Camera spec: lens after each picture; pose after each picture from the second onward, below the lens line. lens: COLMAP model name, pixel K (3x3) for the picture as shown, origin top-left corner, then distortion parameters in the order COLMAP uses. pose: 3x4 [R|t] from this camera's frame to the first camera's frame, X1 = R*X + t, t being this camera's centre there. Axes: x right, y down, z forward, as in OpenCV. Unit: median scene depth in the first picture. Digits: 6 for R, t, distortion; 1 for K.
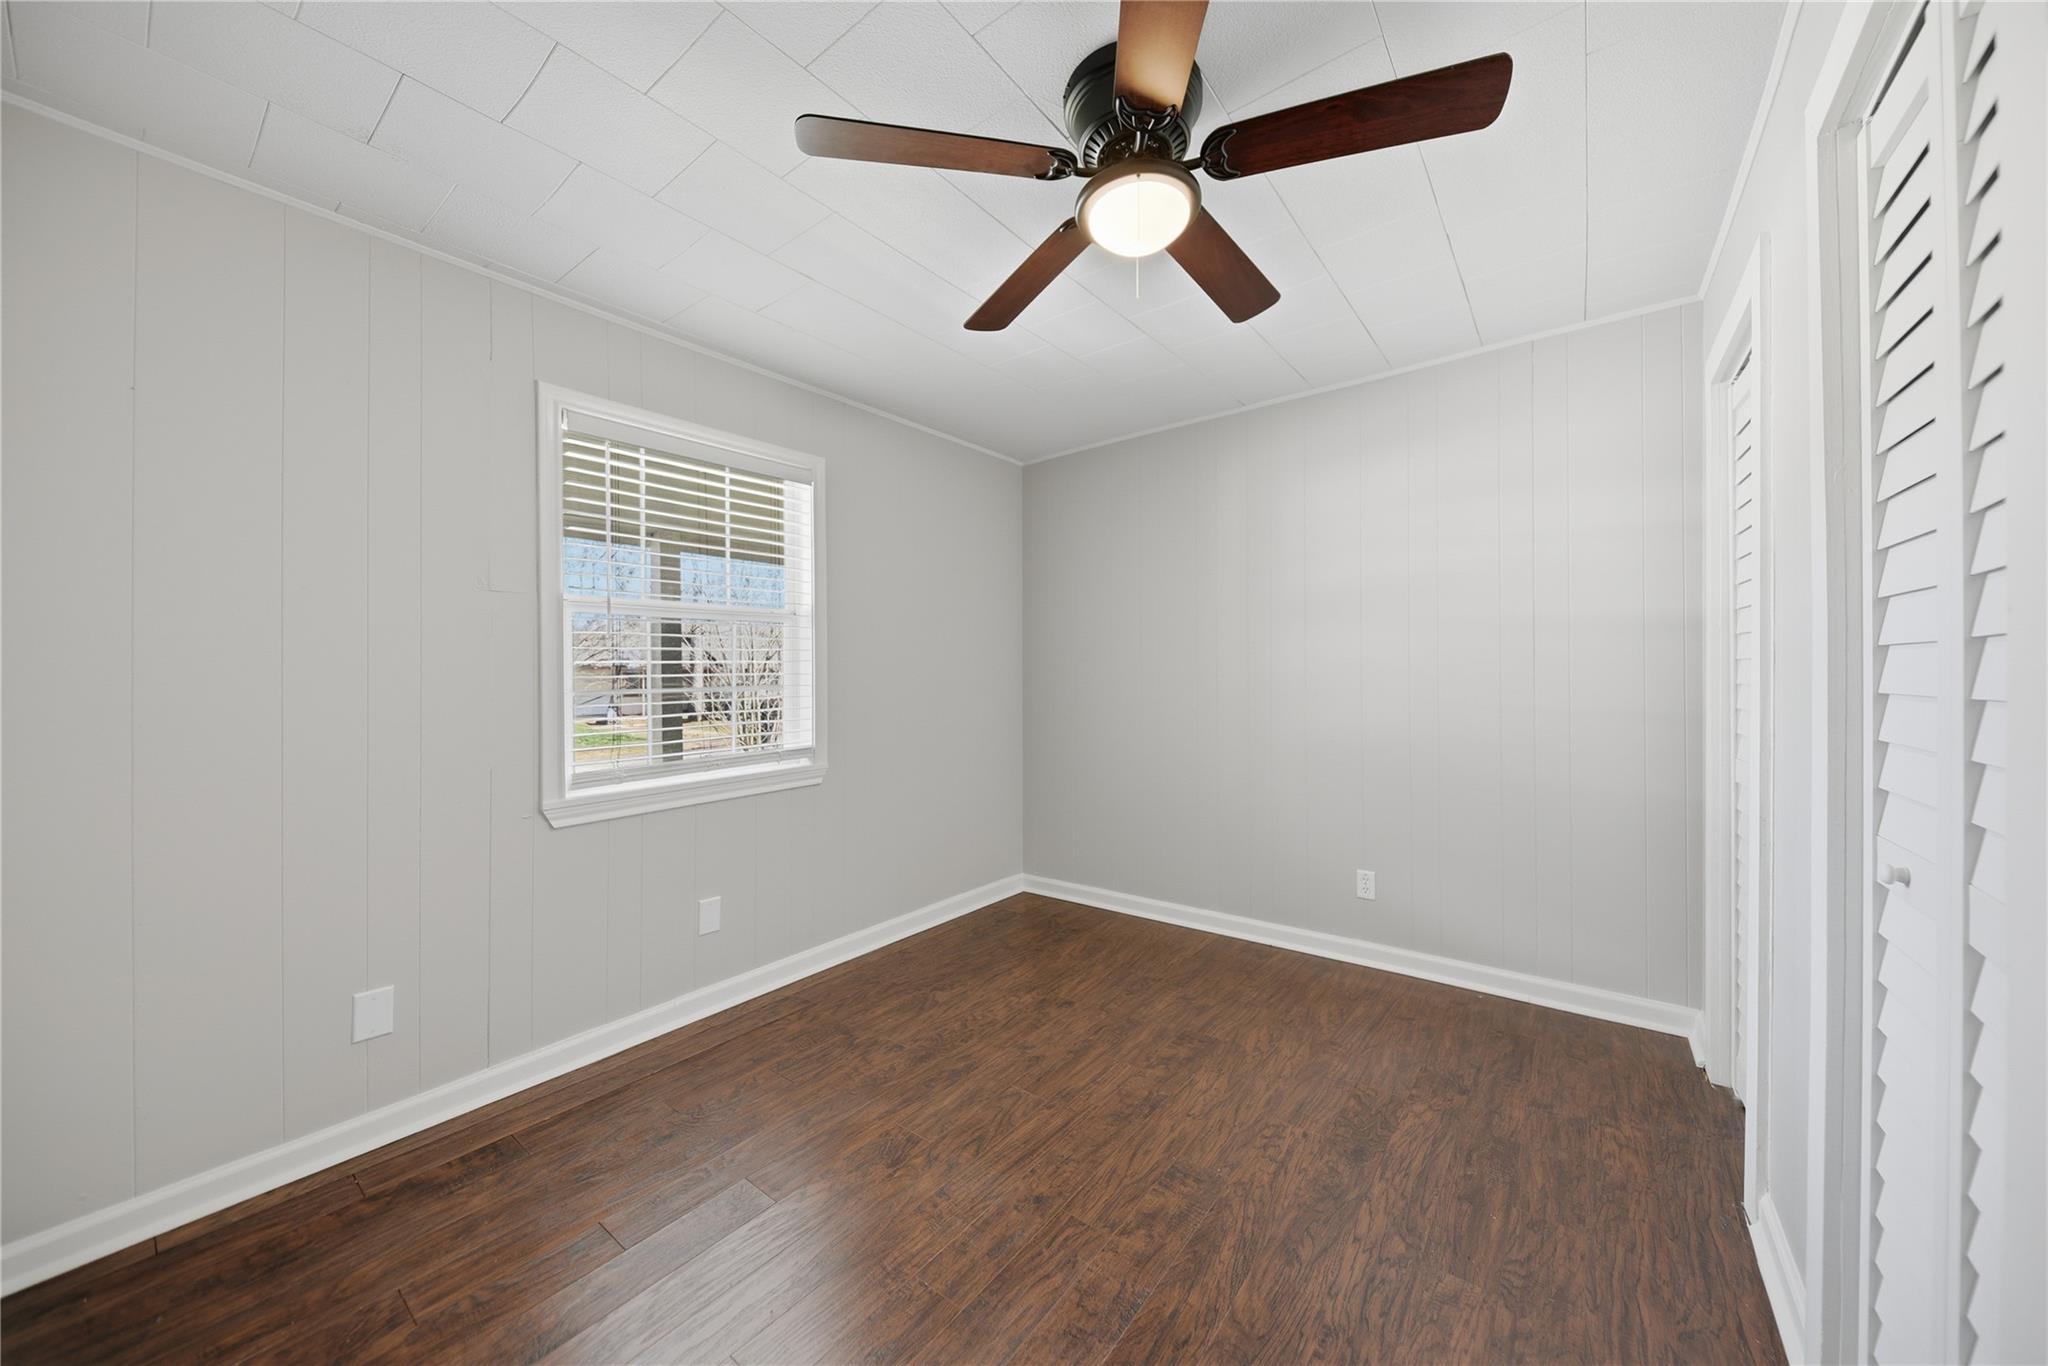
lens RADIAL K [[712.8, 0, 1032.2], [0, 712.8, 665.8], [0, 0, 1]] dist [-0.001227, -0.000115]
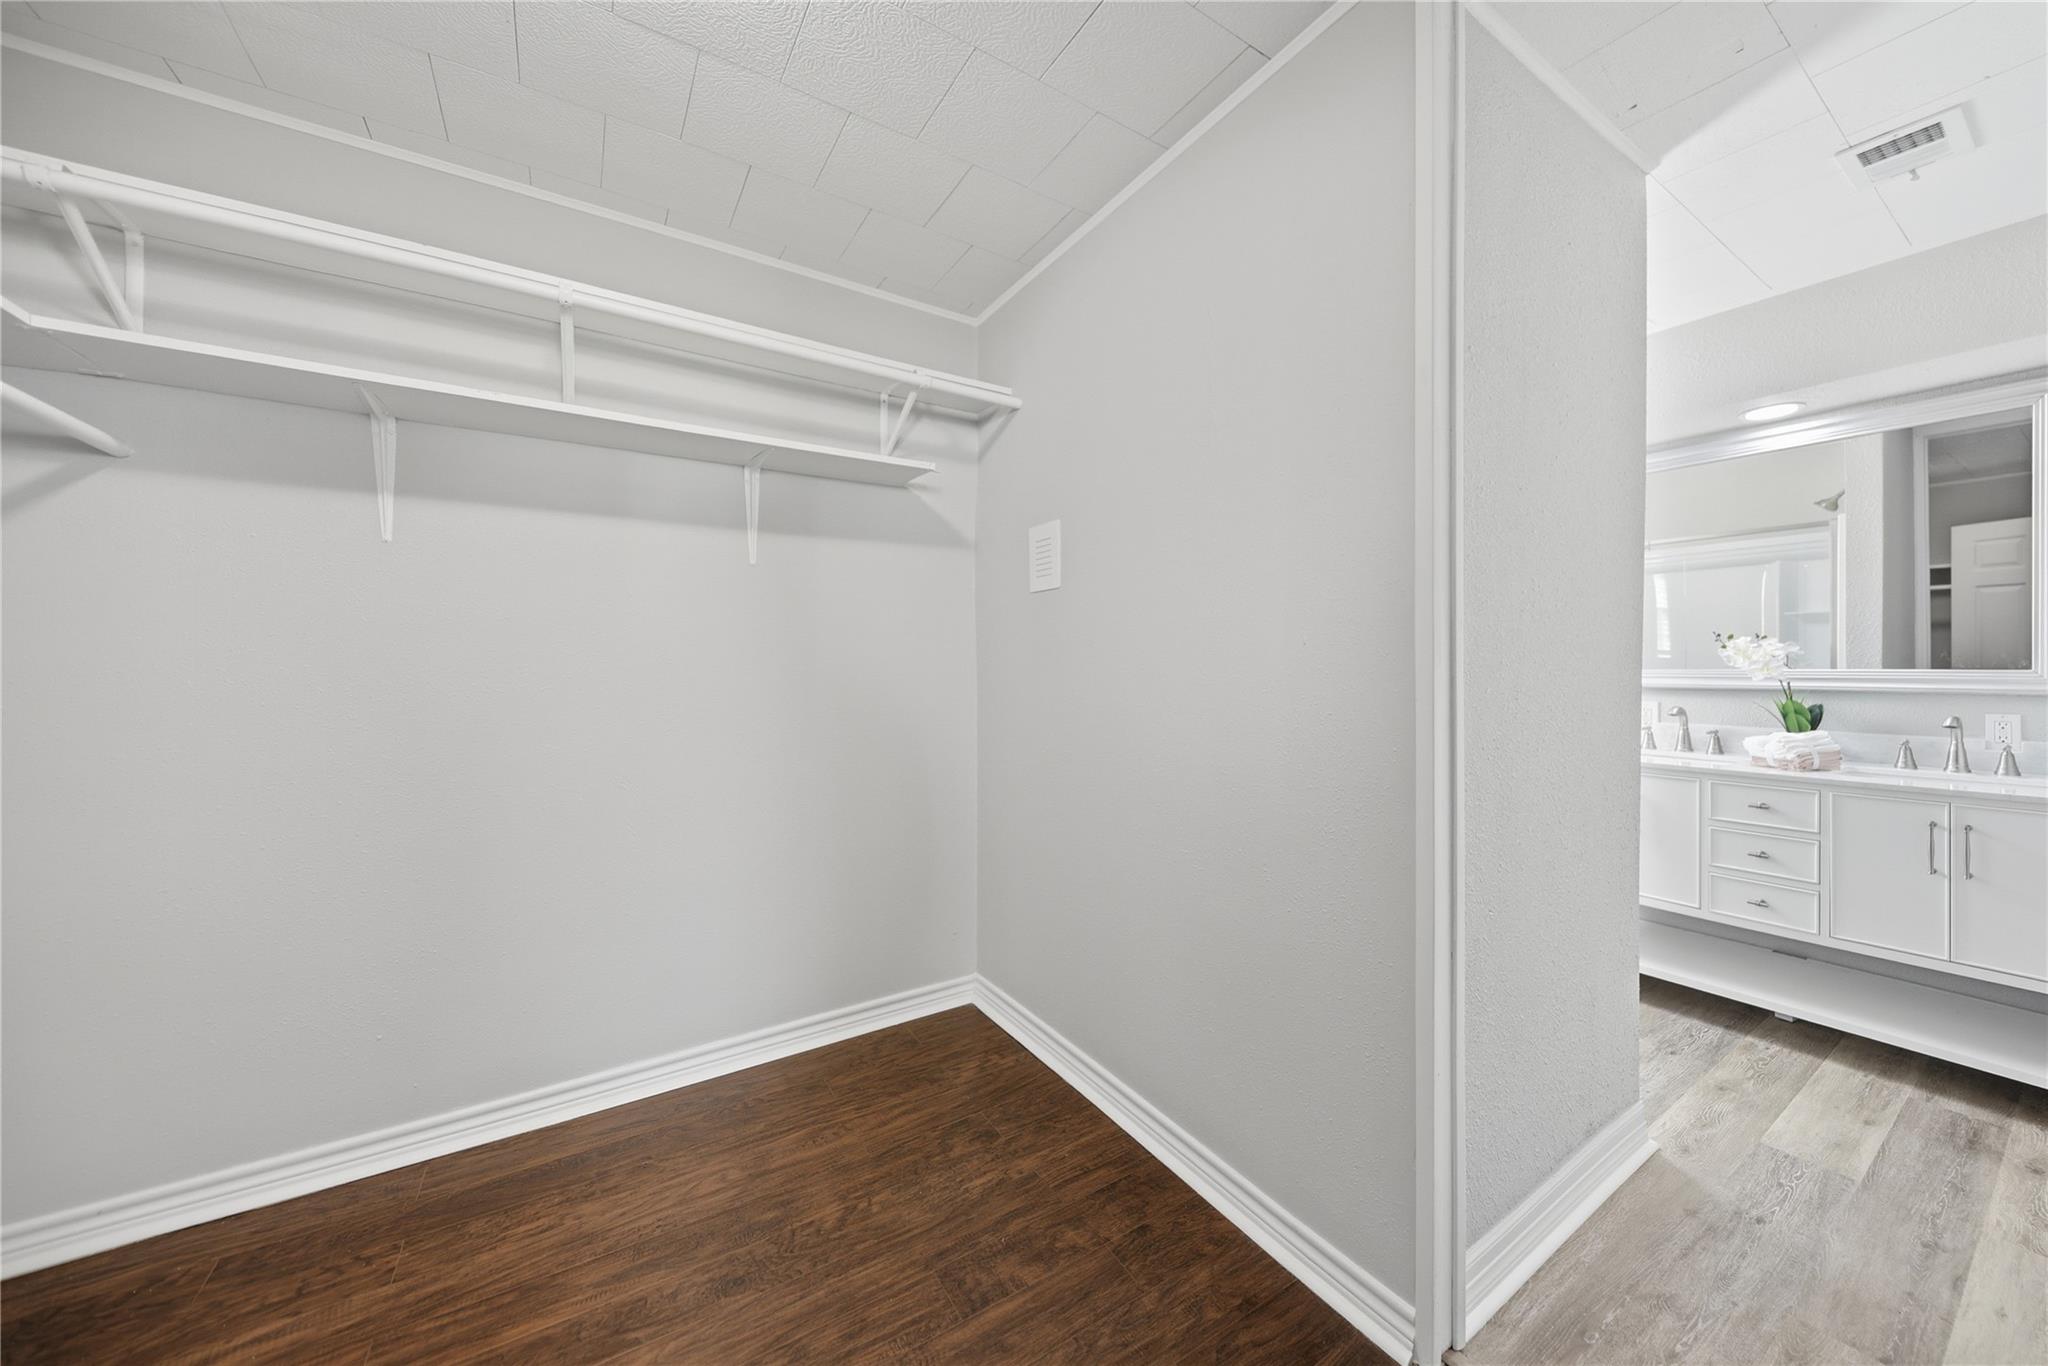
lens RADIAL K [[712.8, 0, 1029.1], [0, 712.8, 673.9], [0, 0, 1]] dist [-0.001227, -0.000115]
pose [[-0.940866, -0.000019, 0.338779, -0.128662], [0.003477, 0.999947, 0.009715, 0.004045], [-0.338761, 0.010318, -0.940816, 1.794553]]
